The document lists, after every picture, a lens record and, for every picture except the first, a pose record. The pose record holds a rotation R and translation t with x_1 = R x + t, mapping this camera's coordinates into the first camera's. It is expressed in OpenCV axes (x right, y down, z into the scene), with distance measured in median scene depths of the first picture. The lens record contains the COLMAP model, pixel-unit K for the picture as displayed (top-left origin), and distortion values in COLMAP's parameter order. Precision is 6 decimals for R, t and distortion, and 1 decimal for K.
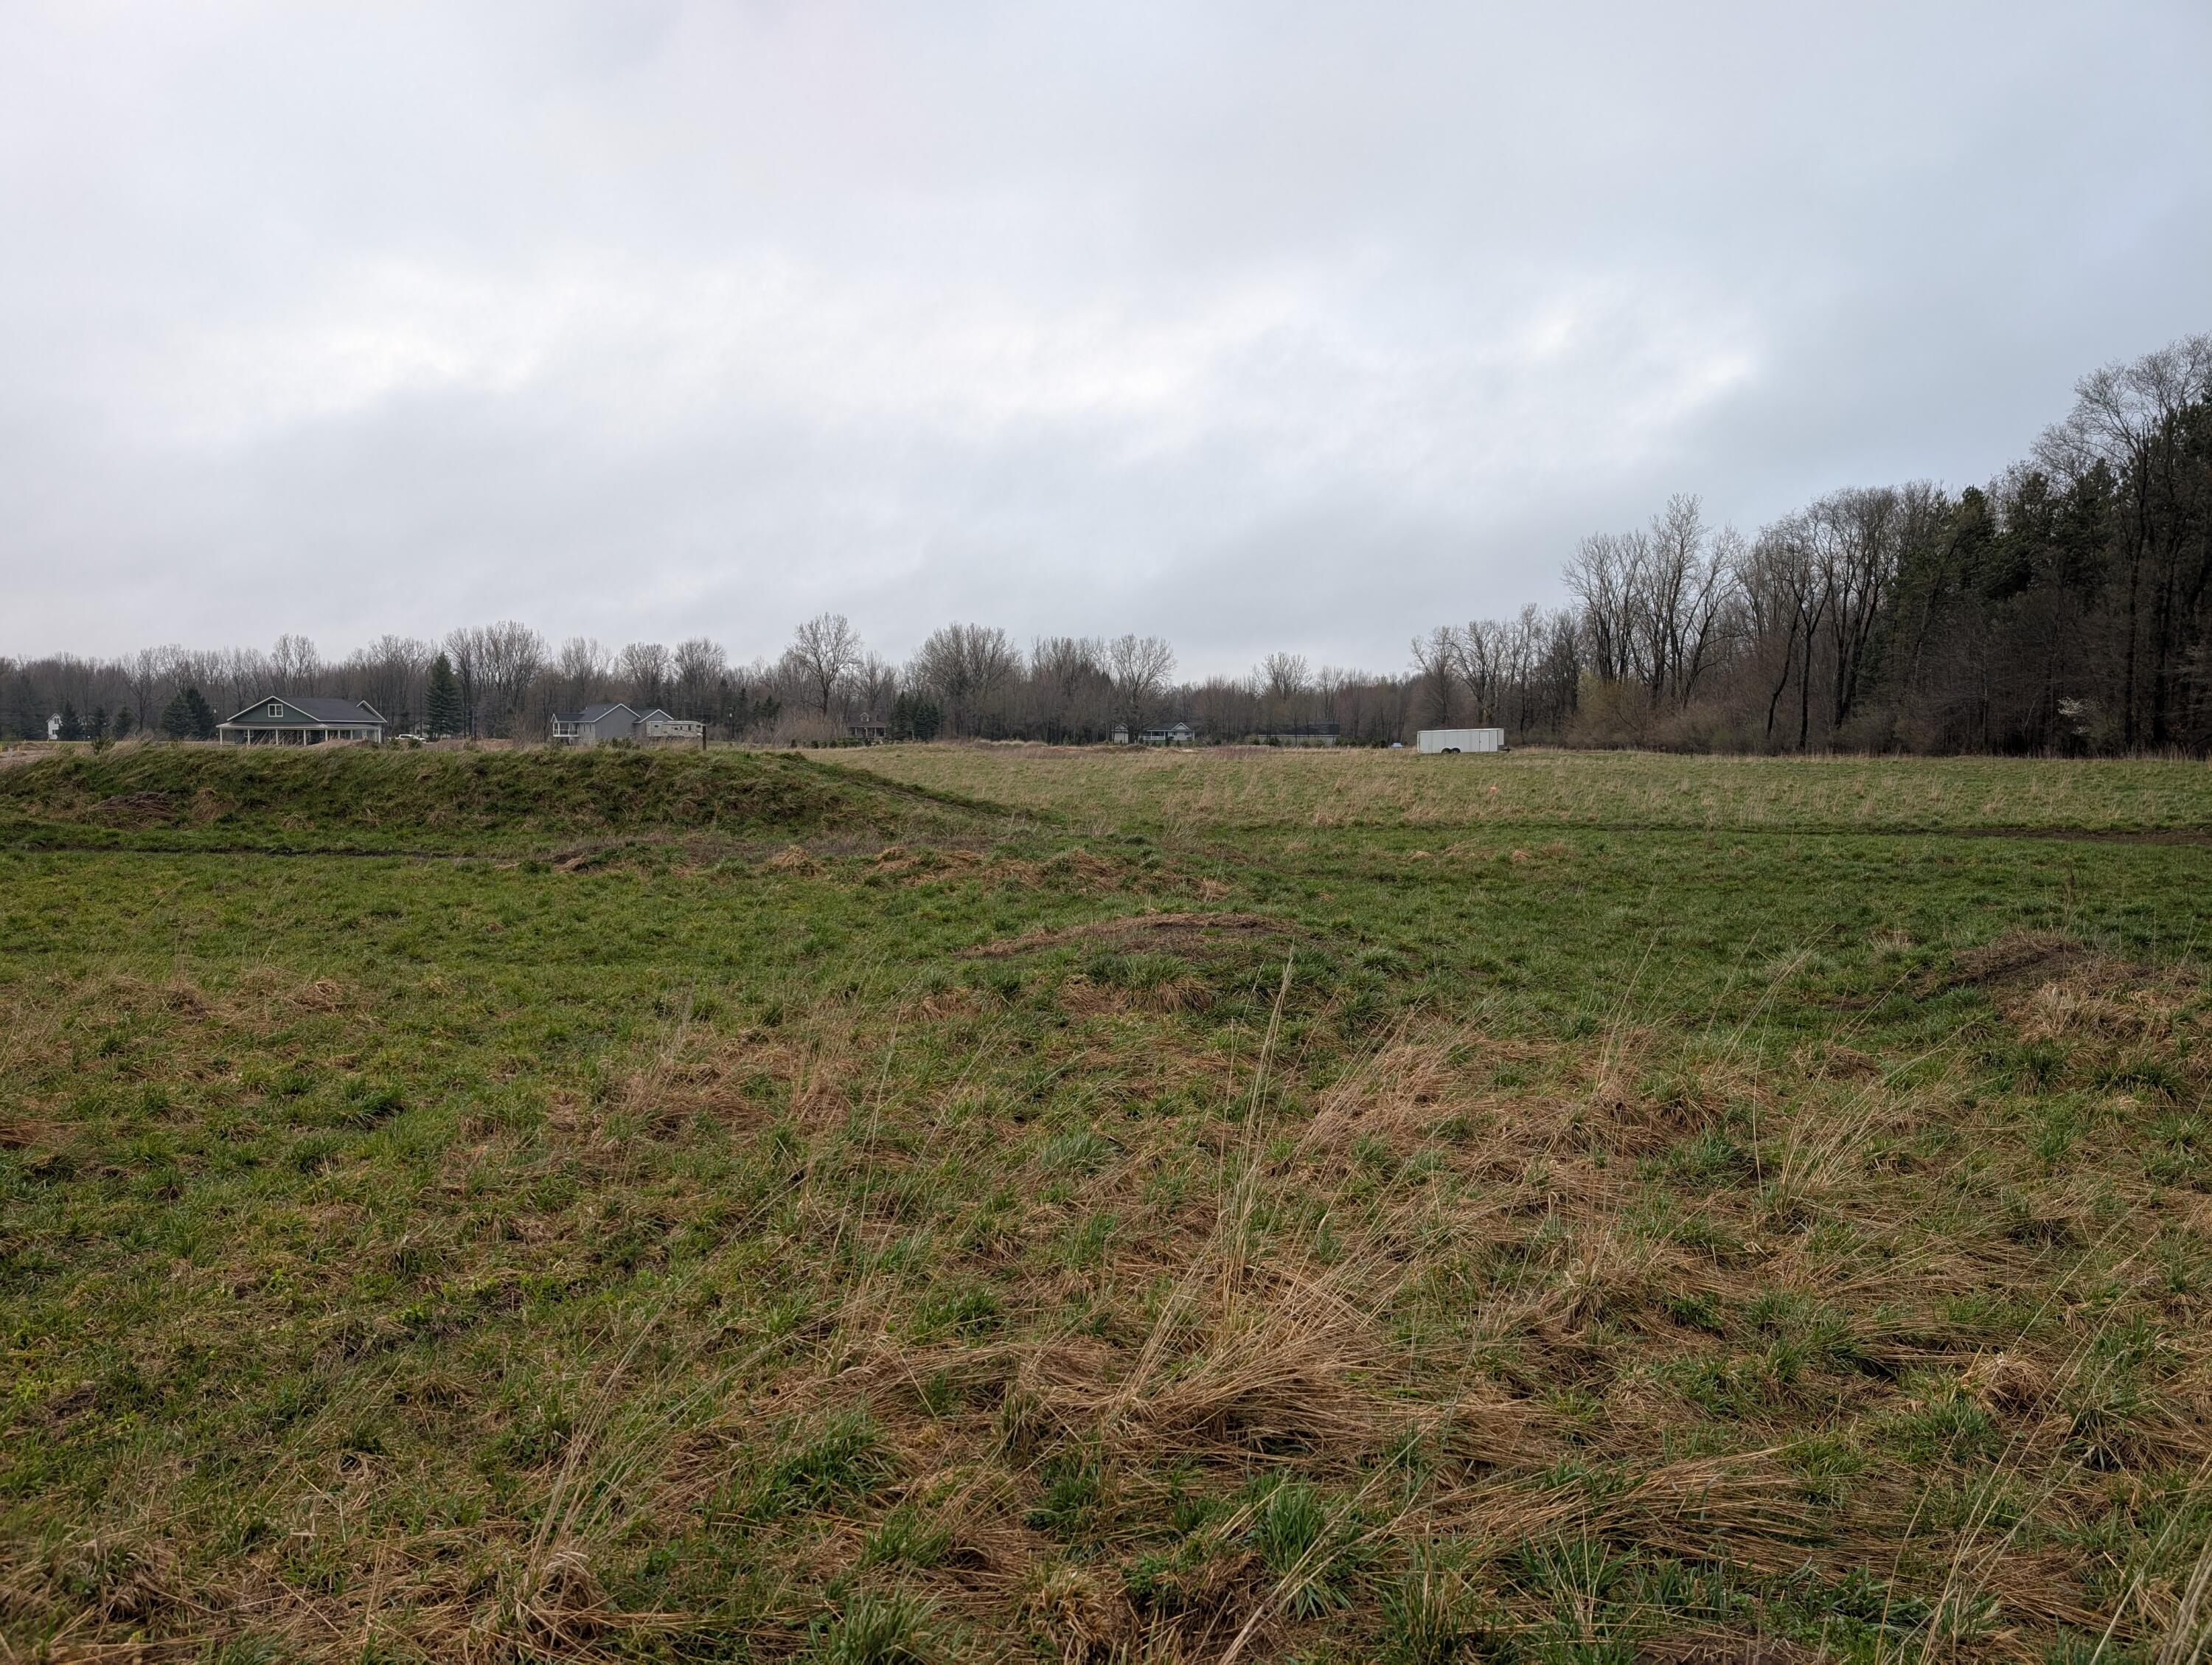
lens RADIAL K [[1561.9, 0, 1173.7], [0, 1561.9, 796.4], [0, 0, 1]] dist [0.100697, -0.148767]
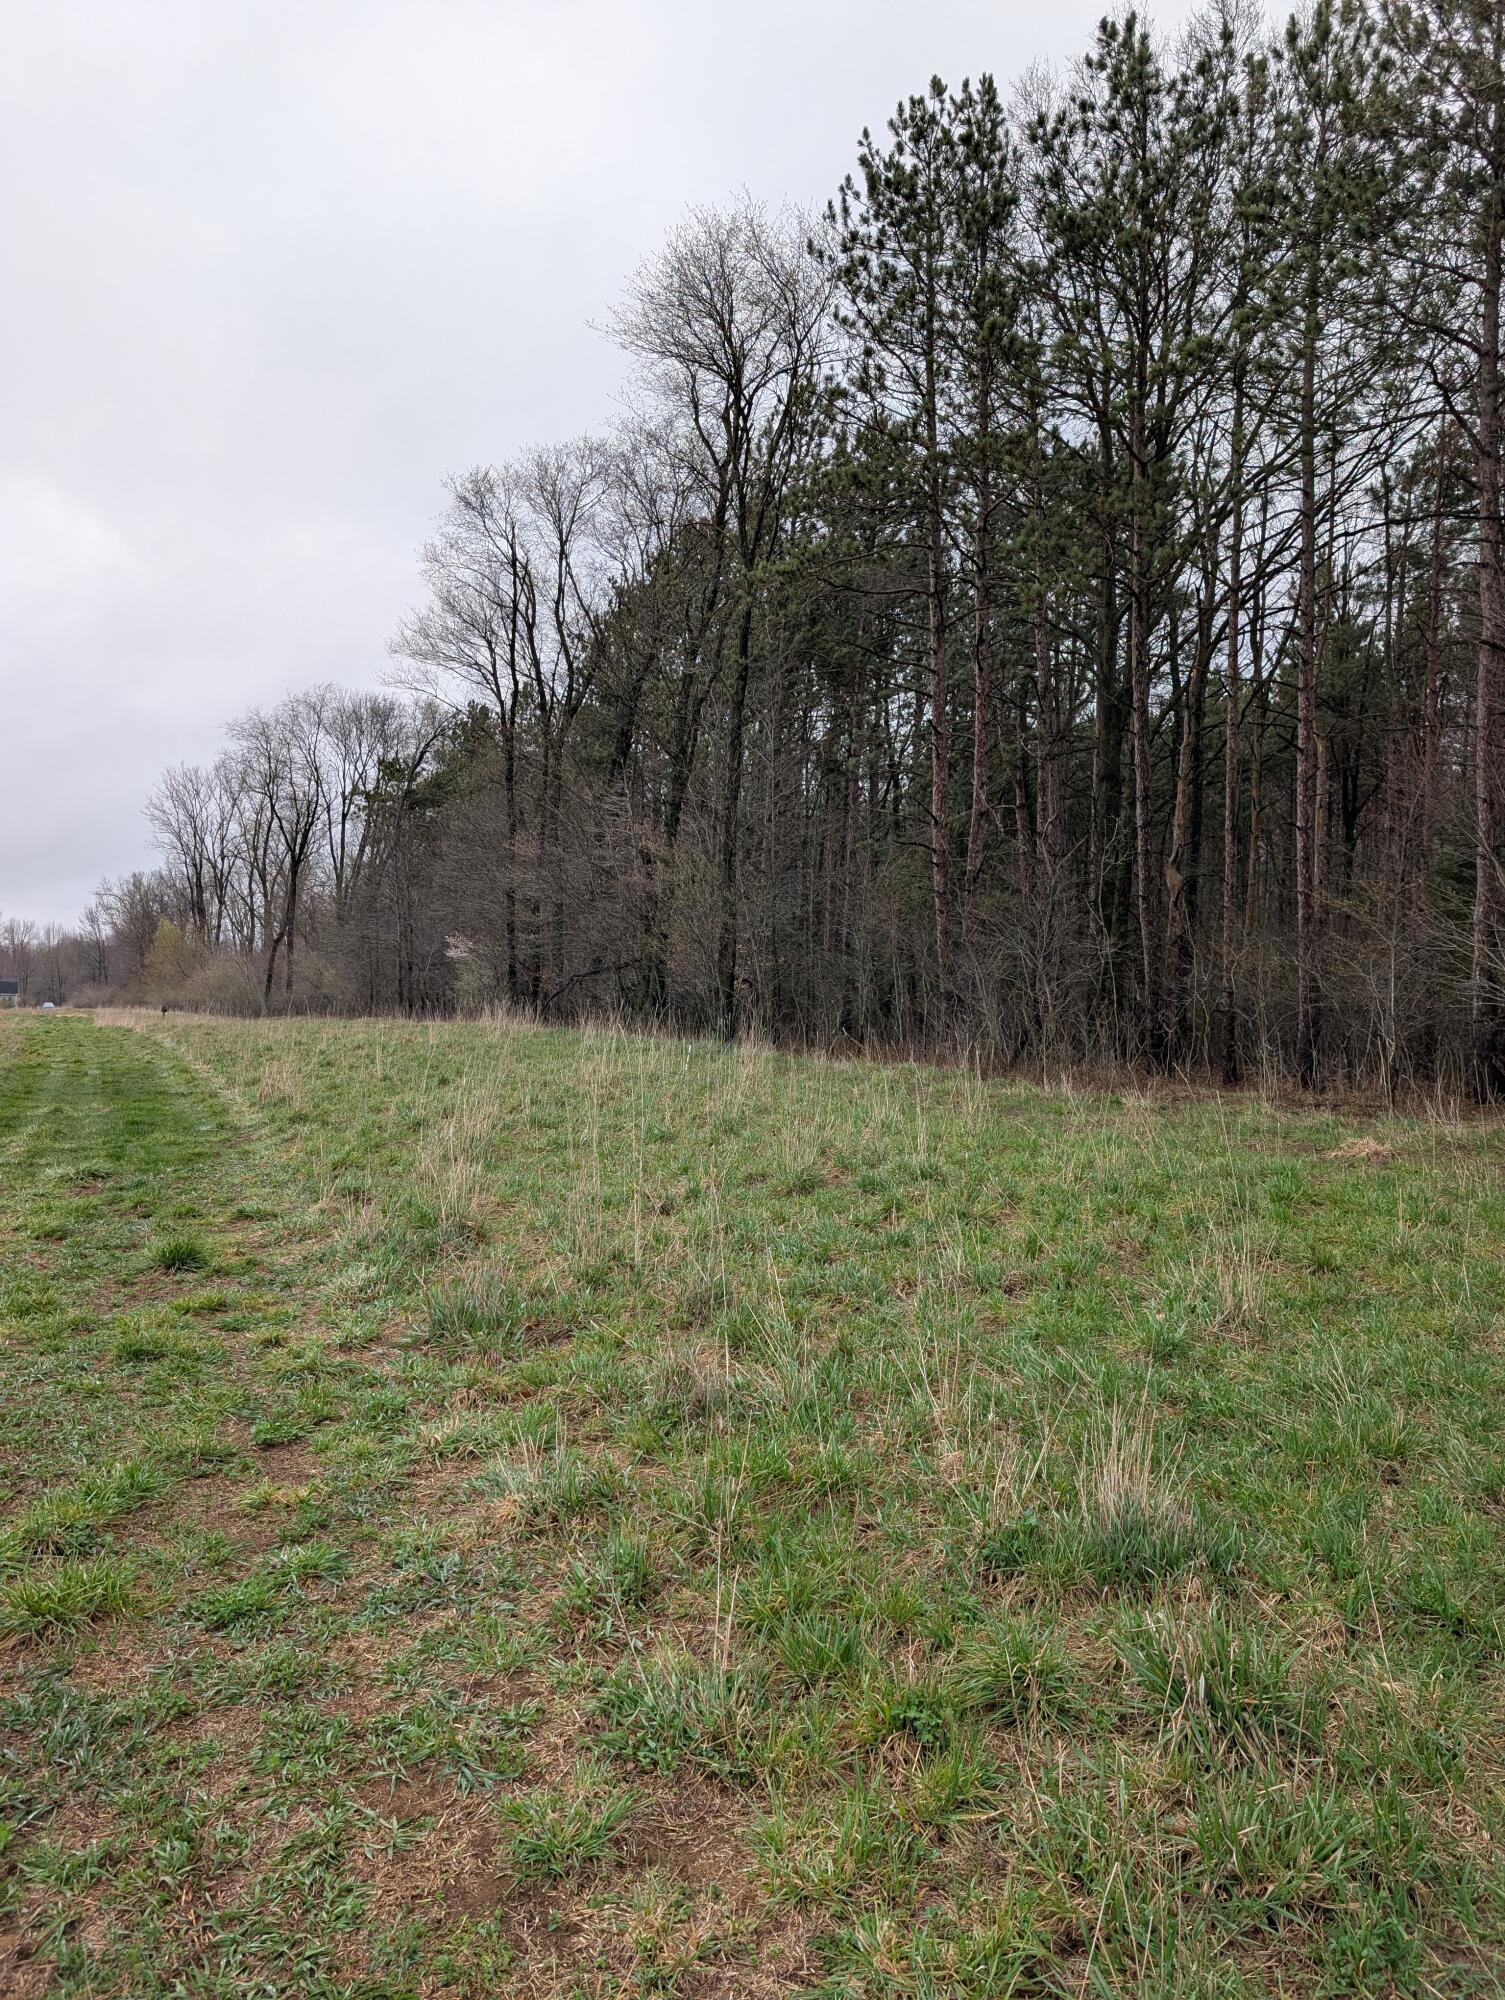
lens RADIAL K [[1443.0, 0, 738.6], [0, 1443.0, 1011.7], [0, 0, 1]] dist [0.058178, -0.047962]
pose [[0.879386, 0.006773, 0.476062, 0.080962], [0.008310, 0.999528, -0.029570, -0.001539], [-0.476037, 0.029959, 0.878915, 0.081707]]
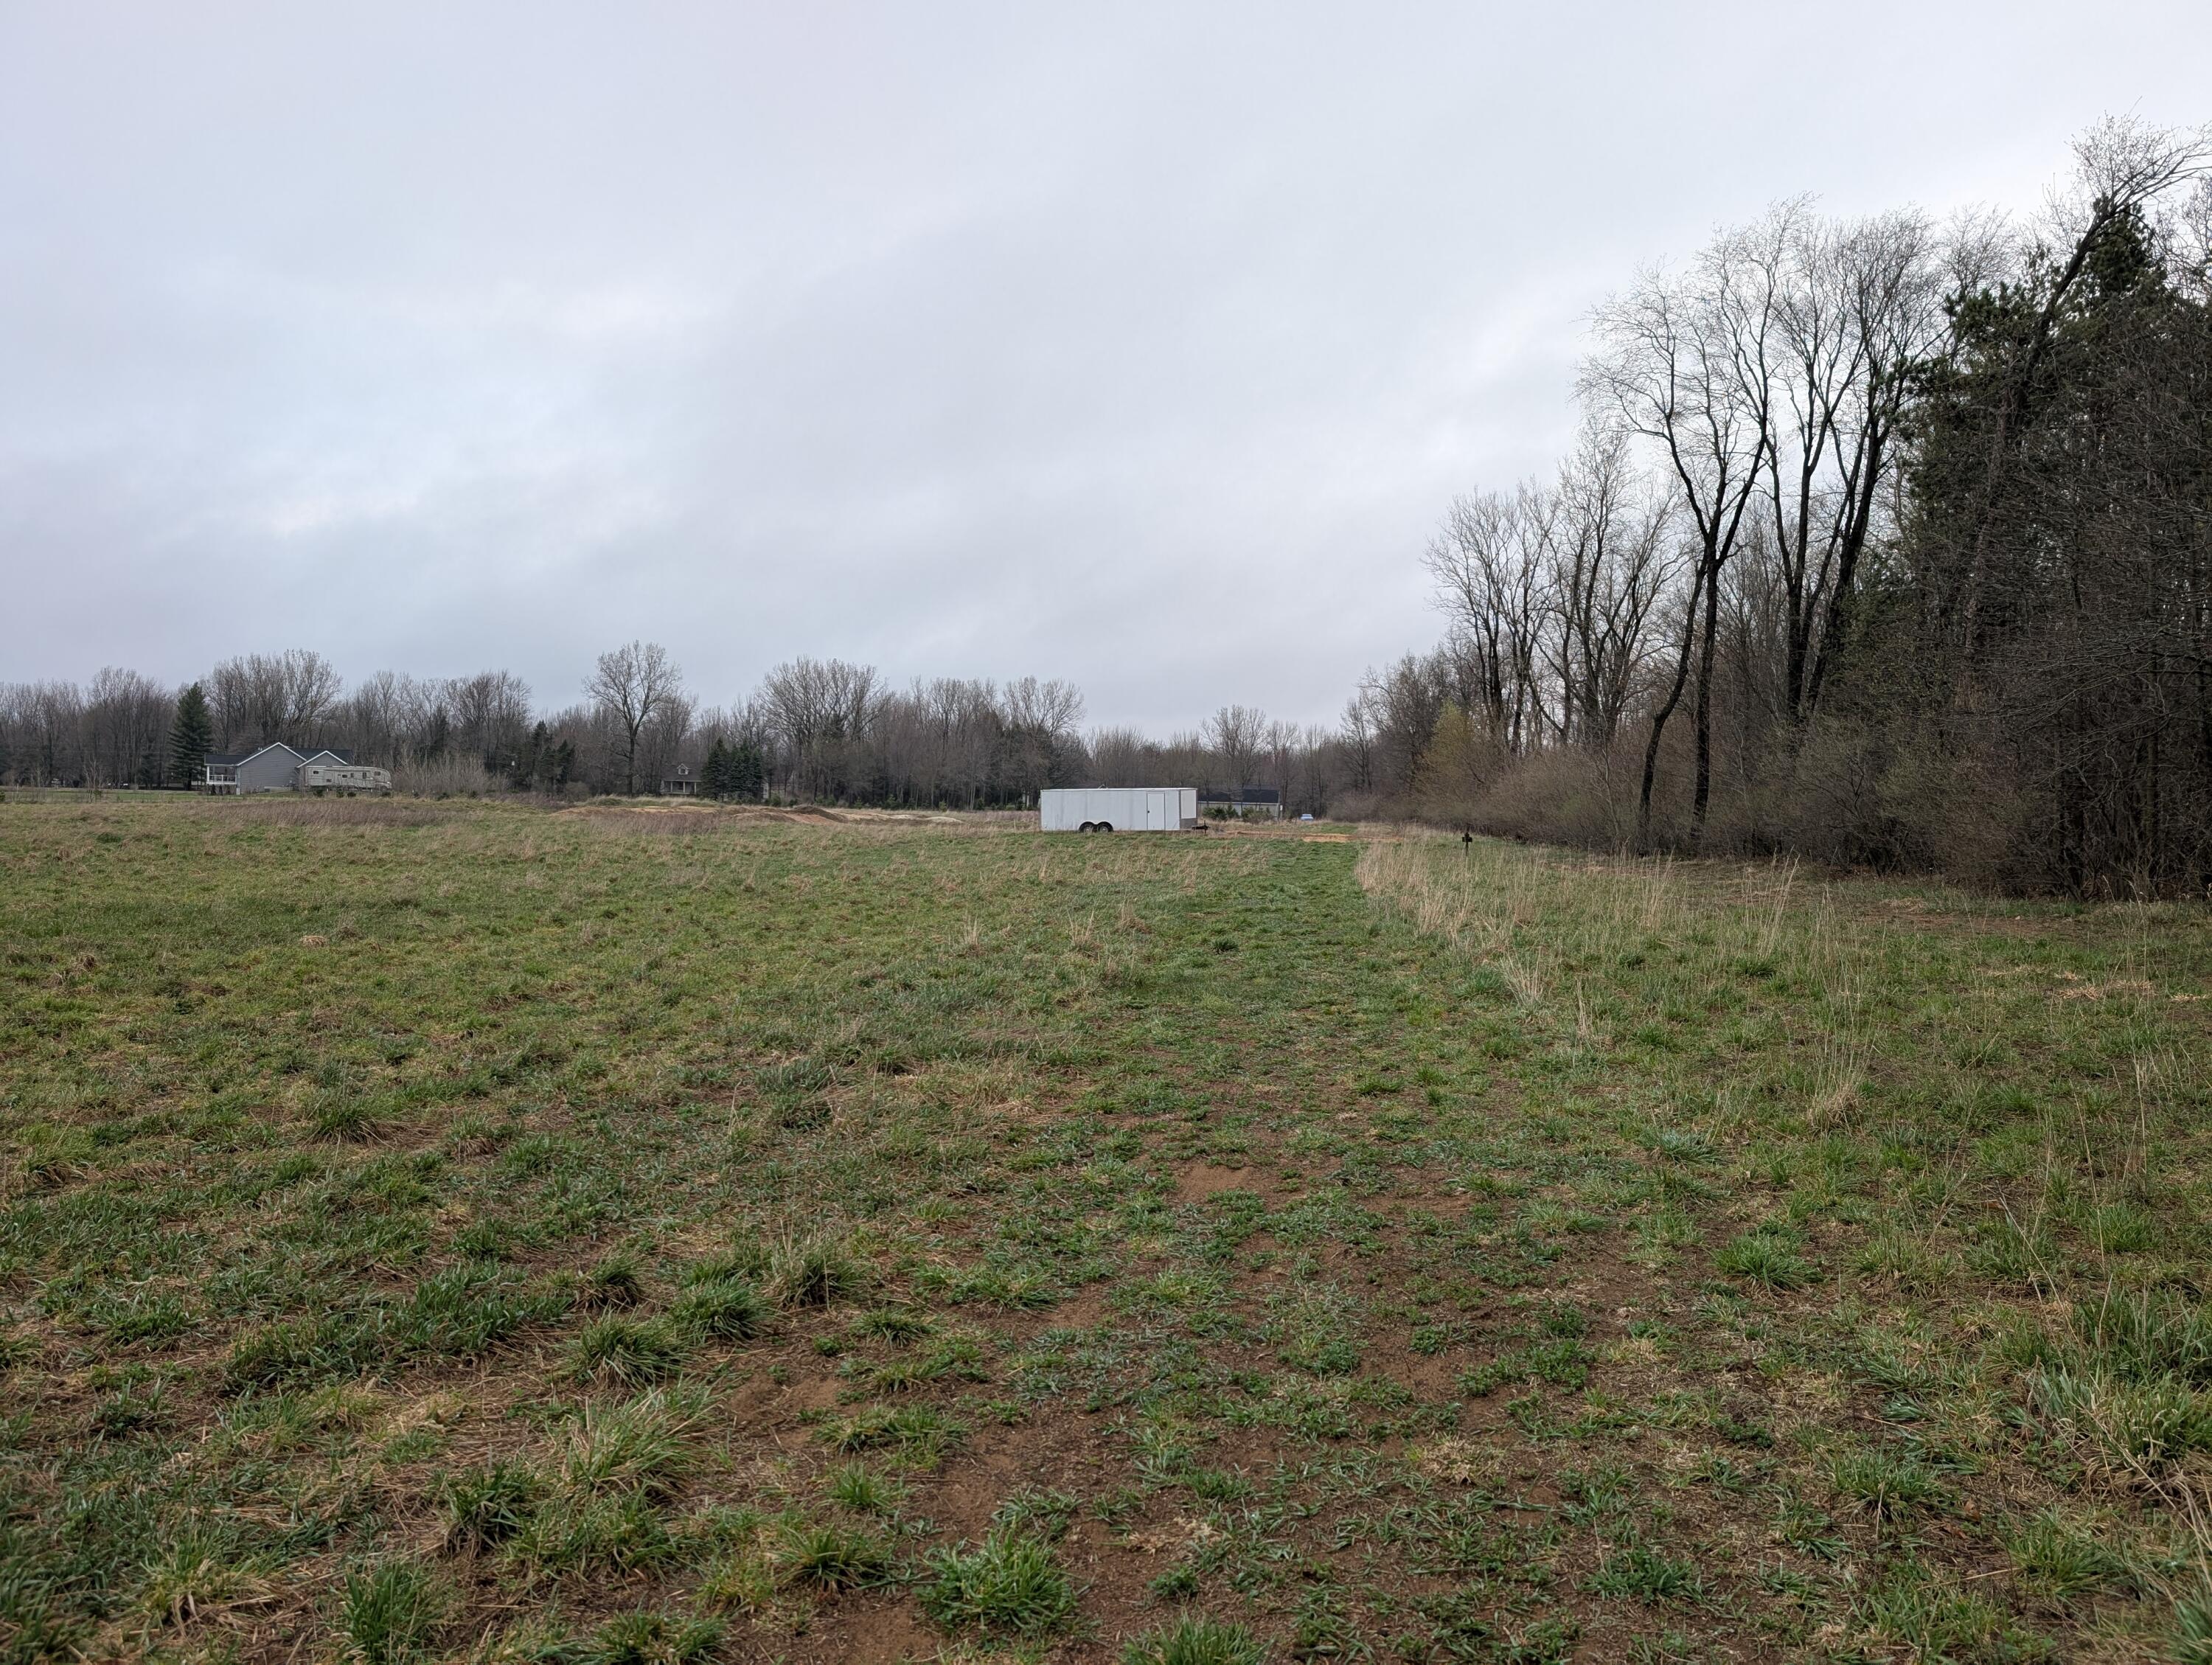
lens RADIAL K [[1596.0, 0, 1147.7], [0, 1596.0, 836.8], [0, 0, 1]] dist [0.058178, -0.047962]
pose [[0.998600, 0.021834, -0.048180, 0.088302], [-0.022682, 0.999596, -0.017117, -0.006812], [0.047787, 0.018186, 0.998692, 0.183243]]
